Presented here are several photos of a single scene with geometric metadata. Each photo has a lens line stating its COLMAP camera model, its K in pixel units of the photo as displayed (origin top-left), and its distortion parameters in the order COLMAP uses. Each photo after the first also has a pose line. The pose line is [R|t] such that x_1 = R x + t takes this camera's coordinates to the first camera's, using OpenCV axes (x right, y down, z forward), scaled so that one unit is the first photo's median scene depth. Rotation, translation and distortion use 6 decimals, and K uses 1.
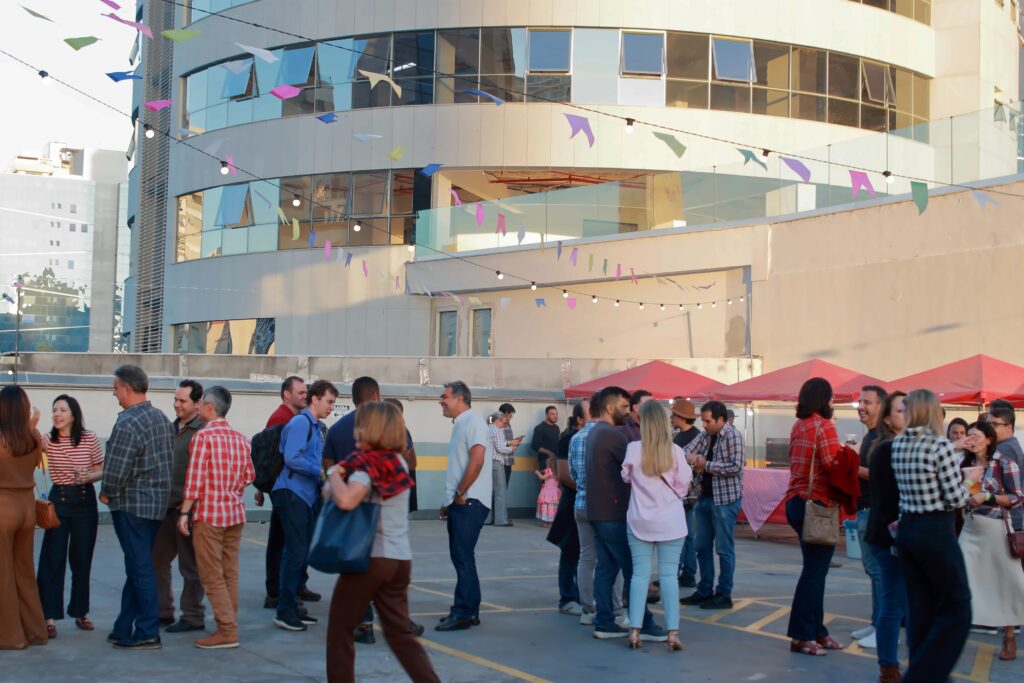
lens RADIAL K [[1508.7, 0, 512.0], [0, 1508.7, 341.5], [0, 0, 1]] dist [-0.023658, 0.010470]
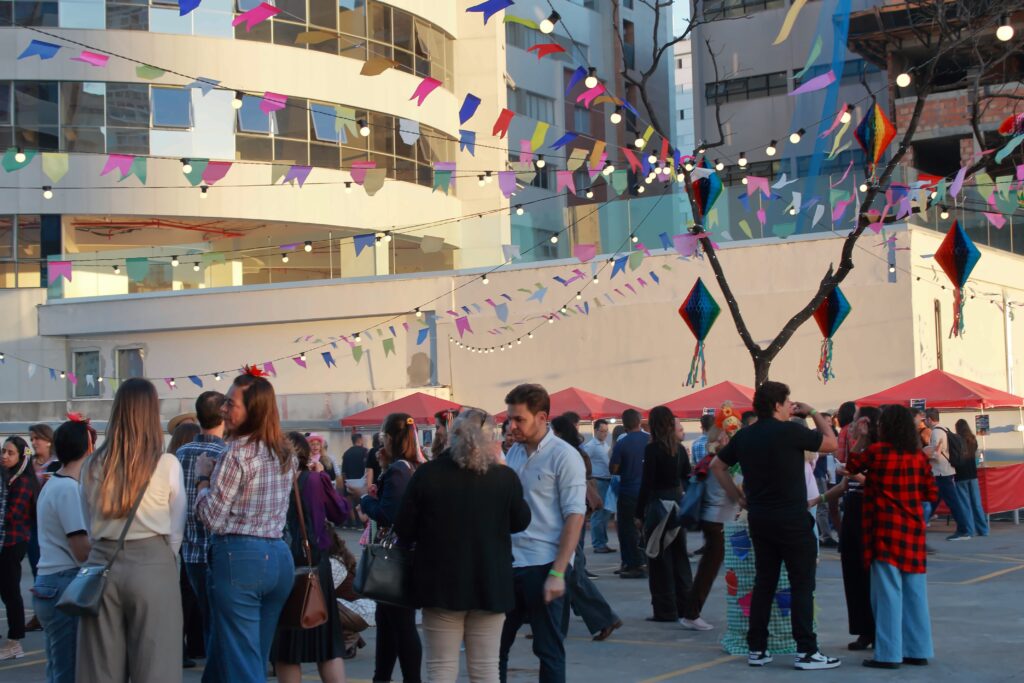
lens RADIAL K [[1627.3, 0, 509.2], [0, 1627.3, 310.7], [0, 0, 1]] dist [0.018304, 0.099823]
pose [[0.882210, -0.009205, 0.470766, -0.311188], [0.024838, 0.999327, -0.027006, -0.010756], [-0.470200, 0.035518, 0.881845, -0.132678]]
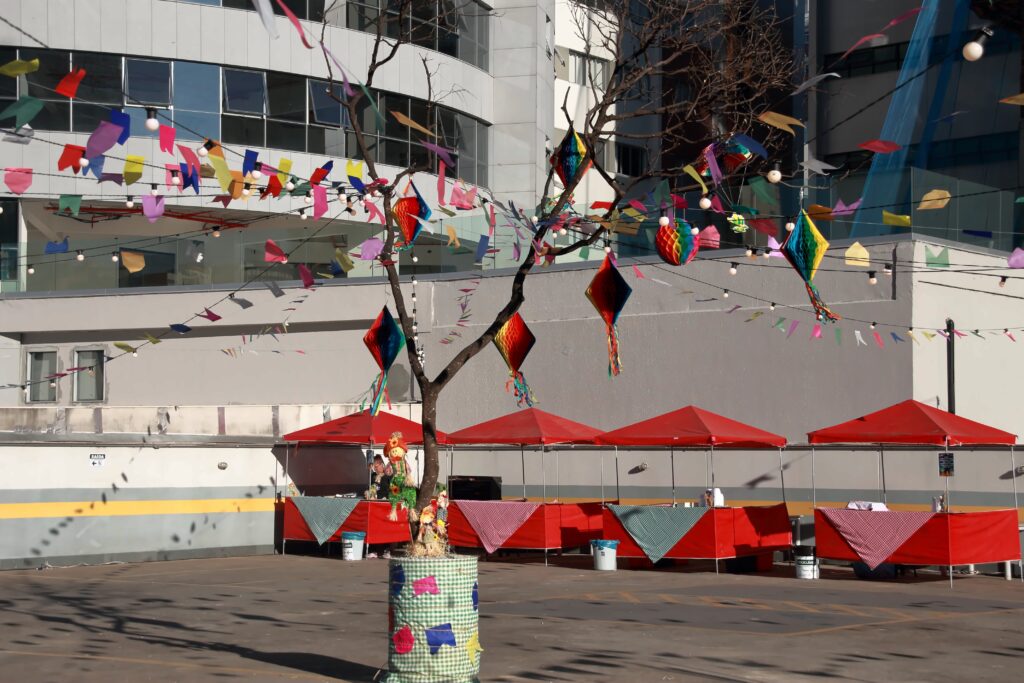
lens RADIAL K [[1892.6, 0, 512.0], [0, 1892.6, 341.5], [0, 0, 1]] dist [0.363484, 0.164425]
pose [[0.920215, 0.005559, 0.391374, -0.243543], [-0.001643, 0.999945, -0.010341, -0.014855], [-0.391410, 0.008873, 0.920174, -0.226467]]
